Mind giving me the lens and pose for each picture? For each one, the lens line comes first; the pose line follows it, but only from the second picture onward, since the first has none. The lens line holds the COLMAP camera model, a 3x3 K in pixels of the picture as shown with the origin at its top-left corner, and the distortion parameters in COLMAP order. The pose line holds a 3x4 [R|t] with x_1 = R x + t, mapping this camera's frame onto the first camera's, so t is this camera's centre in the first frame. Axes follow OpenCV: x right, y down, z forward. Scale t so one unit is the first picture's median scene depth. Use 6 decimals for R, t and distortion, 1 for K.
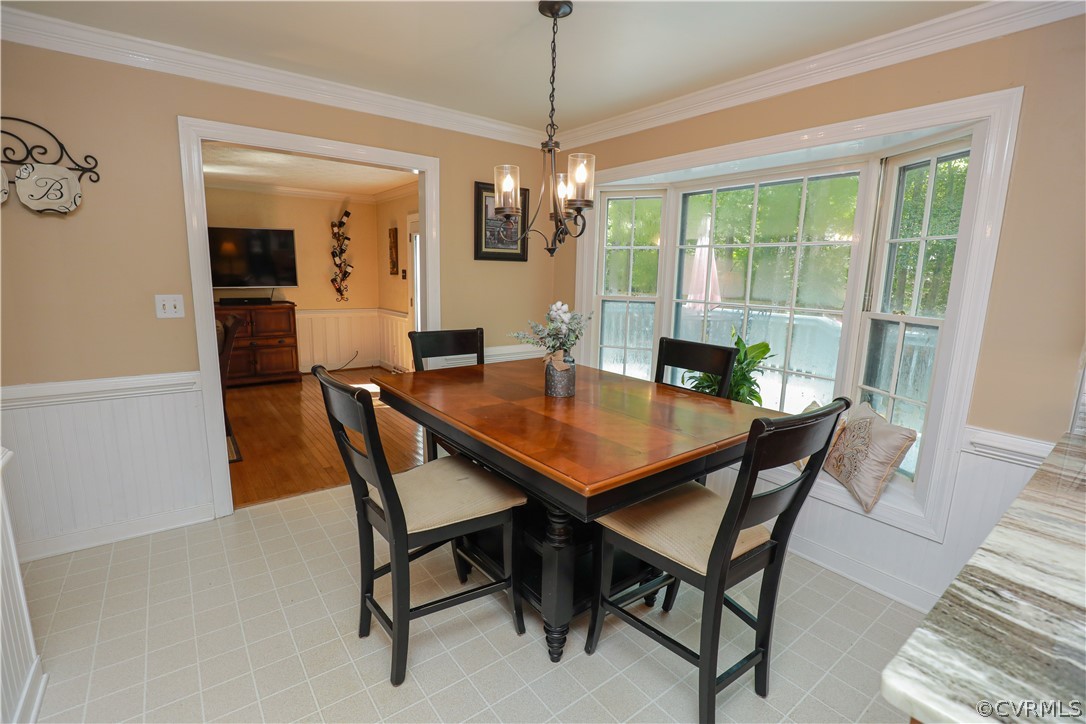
lens RADIAL K [[494.1, 0, 543.0], [0, 494.1, 362.0], [0, 0, 1]] dist [-0.023664, 0.000152]
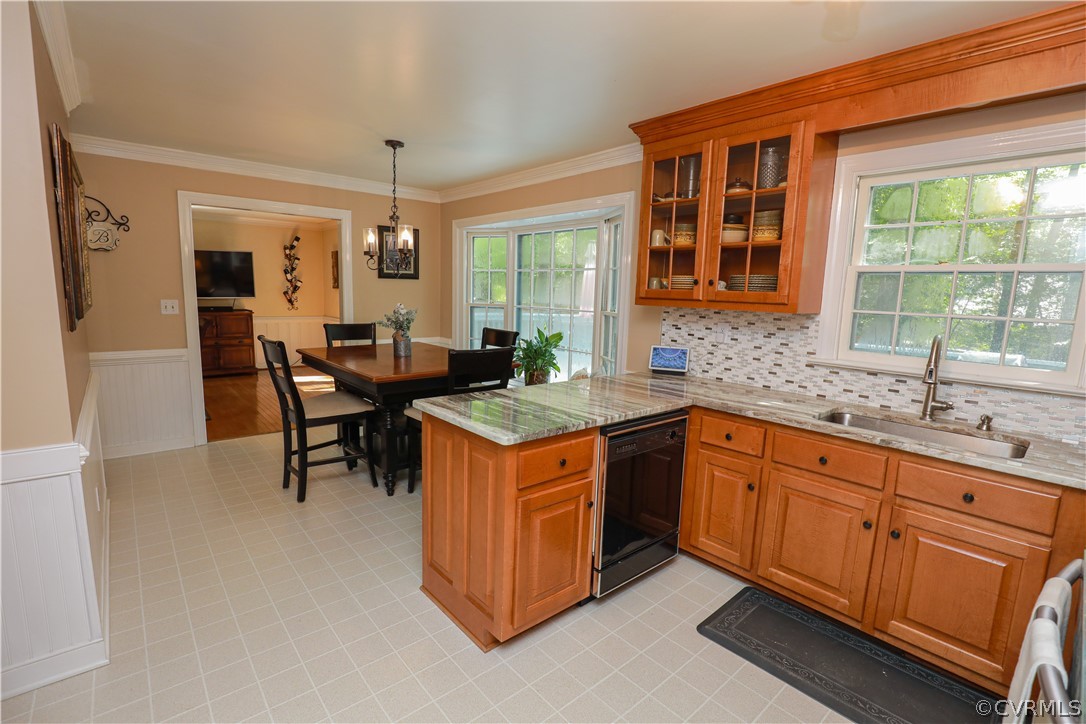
lens RADIAL K [[498.3, 0, 542.8], [0, 498.3, 364.5], [0, 0, 1]] dist [-0.027602, 0.001379]
pose [[0.998205, -0.002907, 0.059825, 0.301419], [0.004482, 0.999646, -0.026216, 0.102482], [-0.059728, 0.026437, 0.997865, -0.565050]]
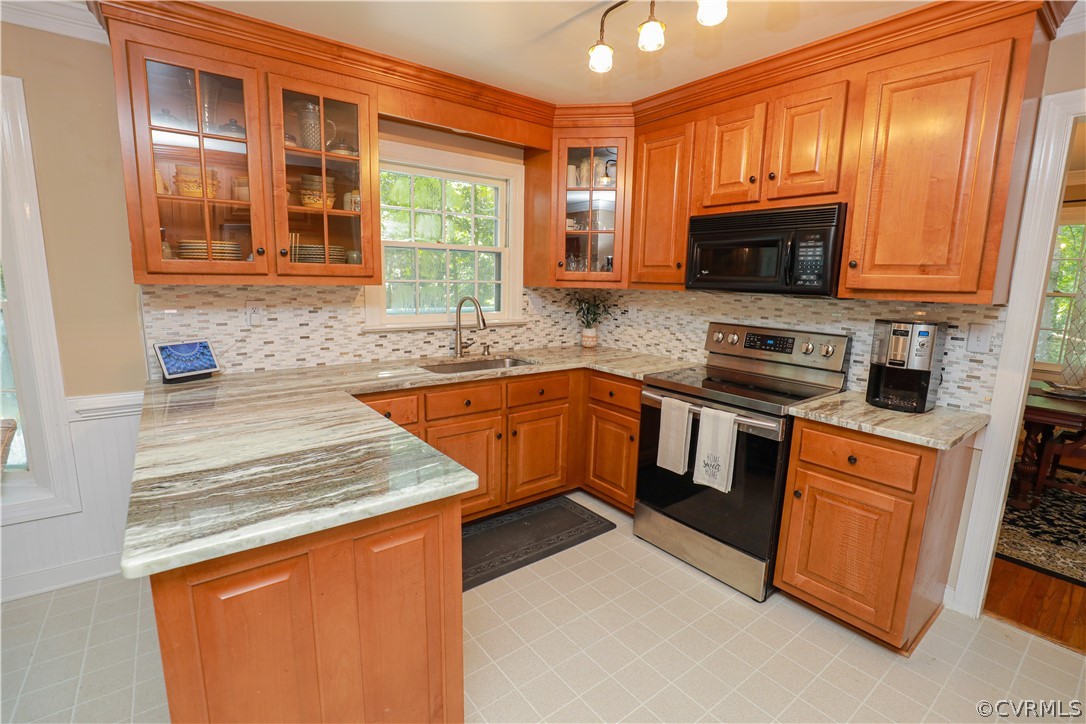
lens RADIAL K [[498.3, 0, 542.8], [0, 498.3, 364.5], [0, 0, 1]] dist [-0.027602, 0.001379]
pose [[0.003846, -0.197793, 0.980236, -0.105630], [0.150015, 0.969265, 0.194990, 0.005054], [-0.988676, 0.146300, 0.033400, -0.057445]]
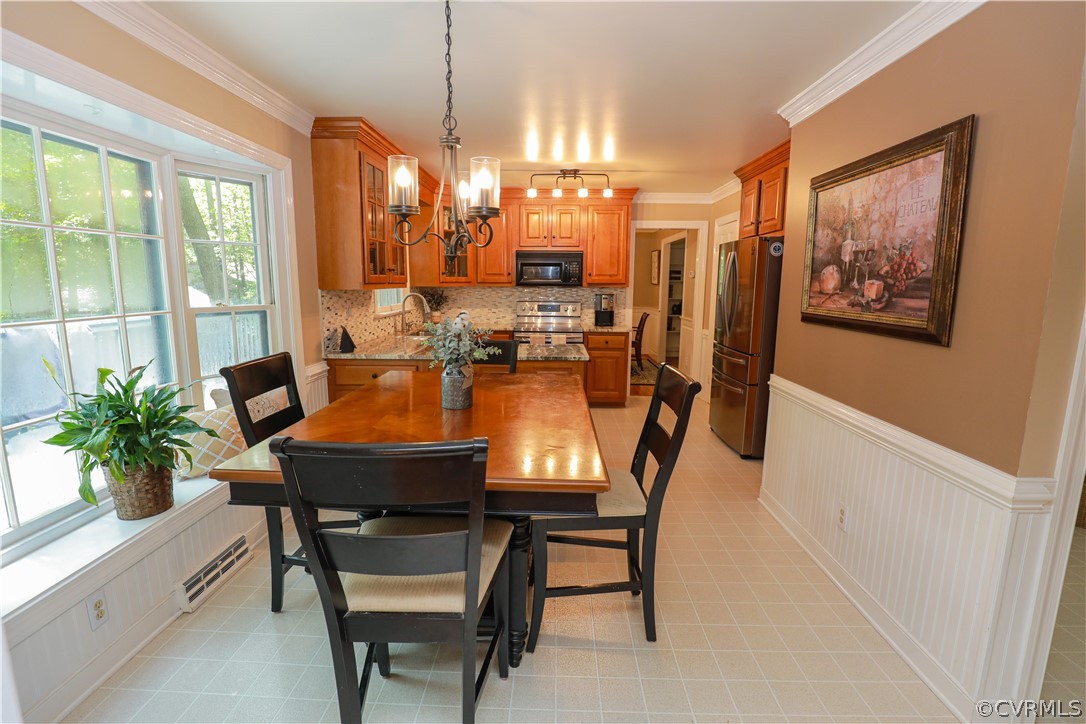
lens RADIAL K [[498.3, 0, 542.8], [0, 498.3, 364.5], [0, 0, 1]] dist [-0.027602, 0.001379]
pose [[-0.770571, -0.138239, 0.622182, -0.488515], [0.082913, 0.946157, 0.312909, -0.215289], [-0.631938, 0.292706, -0.717619, 1.095827]]
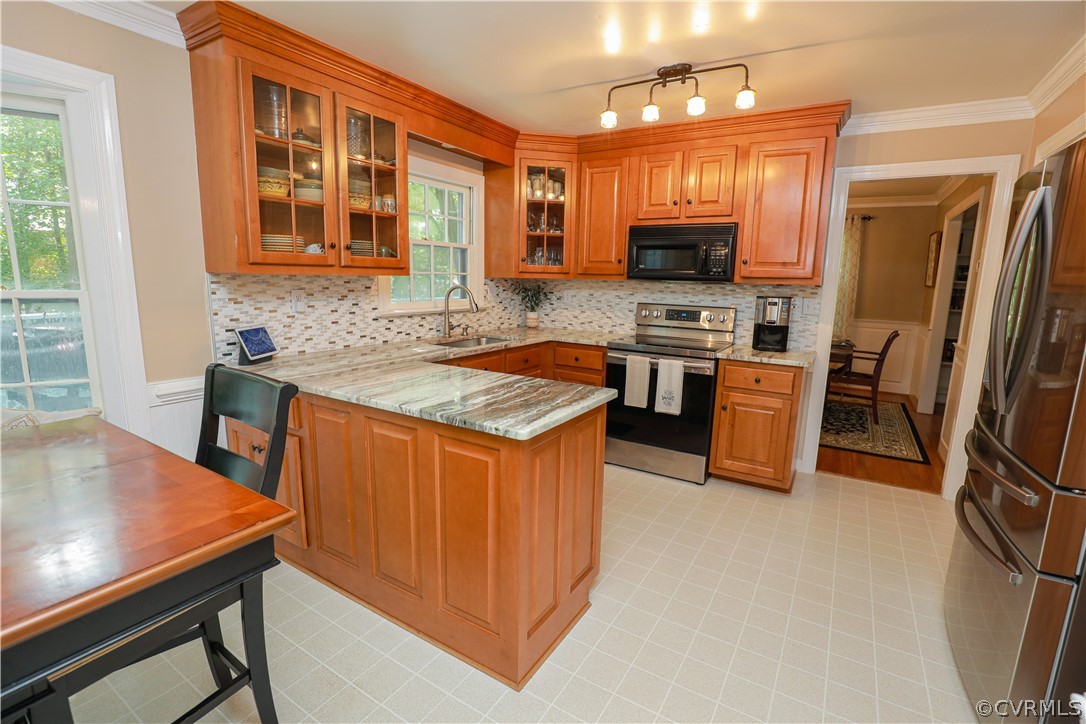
lens RADIAL K [[498.3, 0, 542.8], [0, 498.3, 364.5], [0, 0, 1]] dist [-0.027602, 0.001379]
pose [[-0.350142, -0.197229, 0.915697, -0.304421], [0.129374, 0.958030, 0.255816, -0.053709], [-0.927719, 0.208039, -0.309930, 0.331287]]
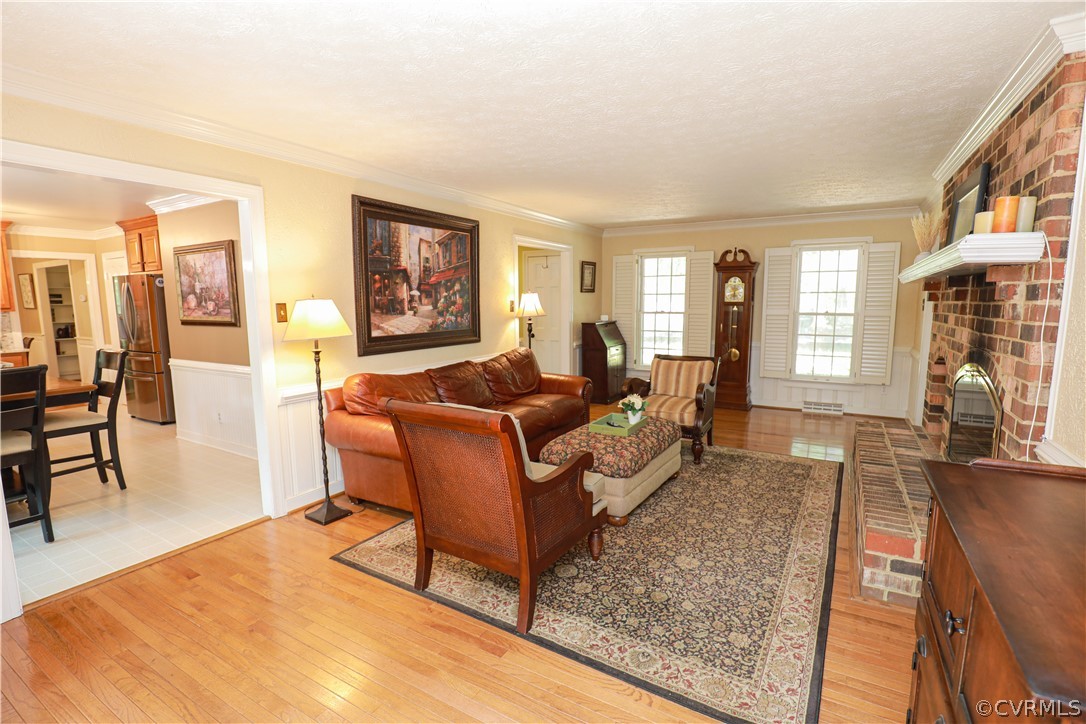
lens RADIAL K [[498.3, 0, 542.8], [0, 498.3, 364.5], [0, 0, 1]] dist [-0.027602, 0.001379]
pose [[-0.926744, 0.025200, -0.374848, -0.784629], [-0.084680, 0.958062, 0.273763, -0.393861], [0.366027, 0.285450, -0.885744, 2.070040]]
